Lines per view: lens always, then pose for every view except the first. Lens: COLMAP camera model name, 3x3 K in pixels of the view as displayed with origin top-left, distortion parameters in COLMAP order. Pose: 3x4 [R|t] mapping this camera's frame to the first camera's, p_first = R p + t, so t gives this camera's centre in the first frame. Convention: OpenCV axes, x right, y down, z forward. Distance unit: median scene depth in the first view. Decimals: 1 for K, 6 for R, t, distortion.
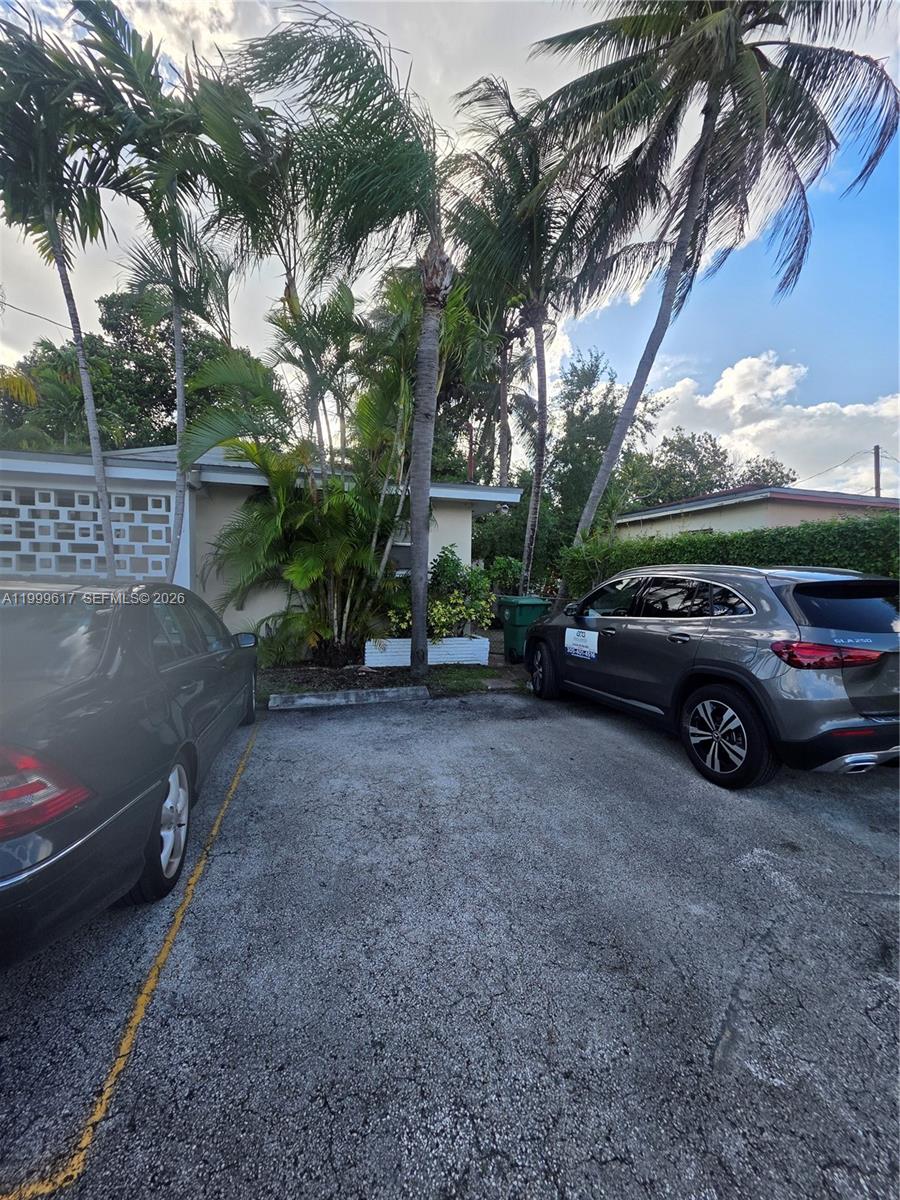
lens RADIAL K [[485.2, 0, 453.2], [0, 485.2, 598.7], [0, 0, 1]] dist [0.007073, -0.000047]
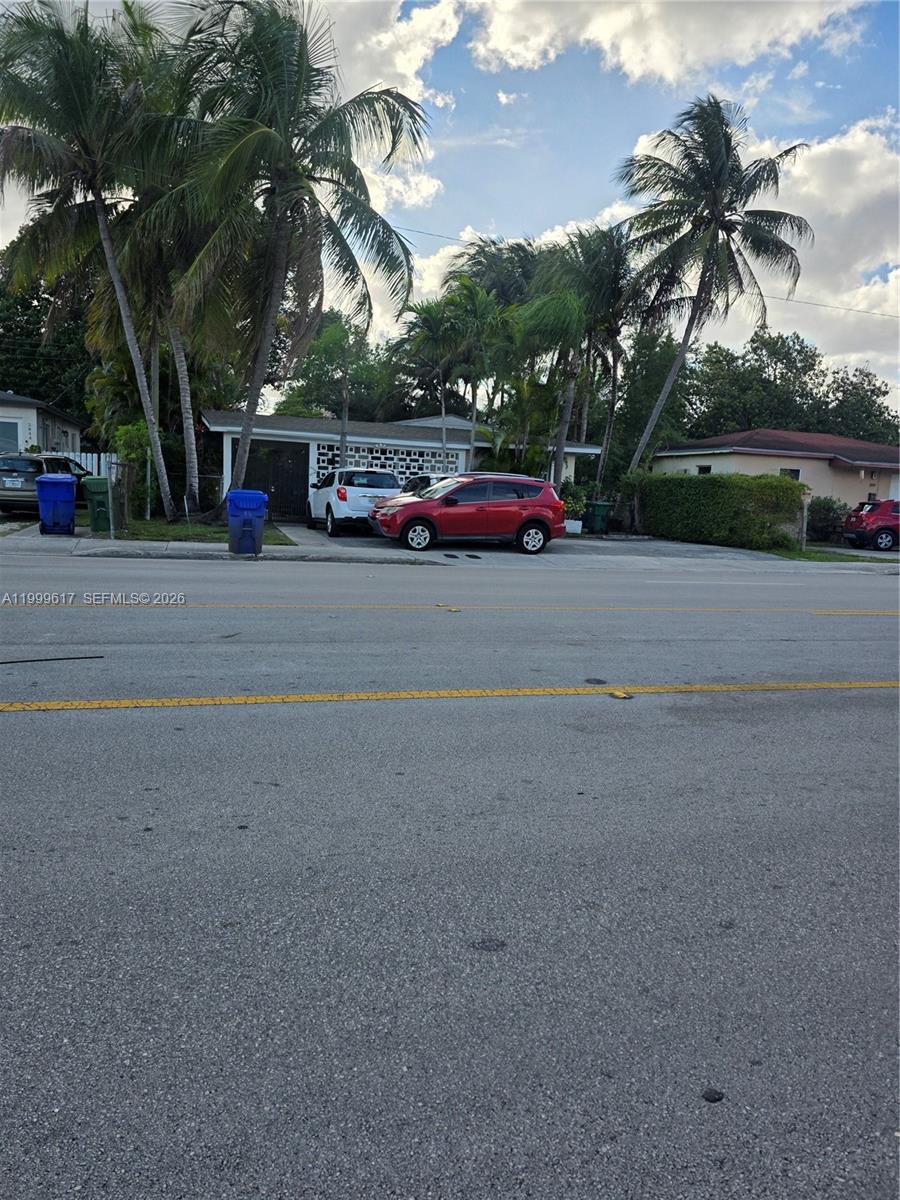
lens RADIAL K [[801.6, 0, 447.8], [0, 801.6, 600.0], [0, 0, 1]] dist [-0.010217, -0.001557]
pose [[0.999635, 0.027021, -0.000171, -0.319848], [-0.026897, 0.995612, 0.089626, 0.083997], [0.002592, -0.089588, 0.995976, -1.586082]]
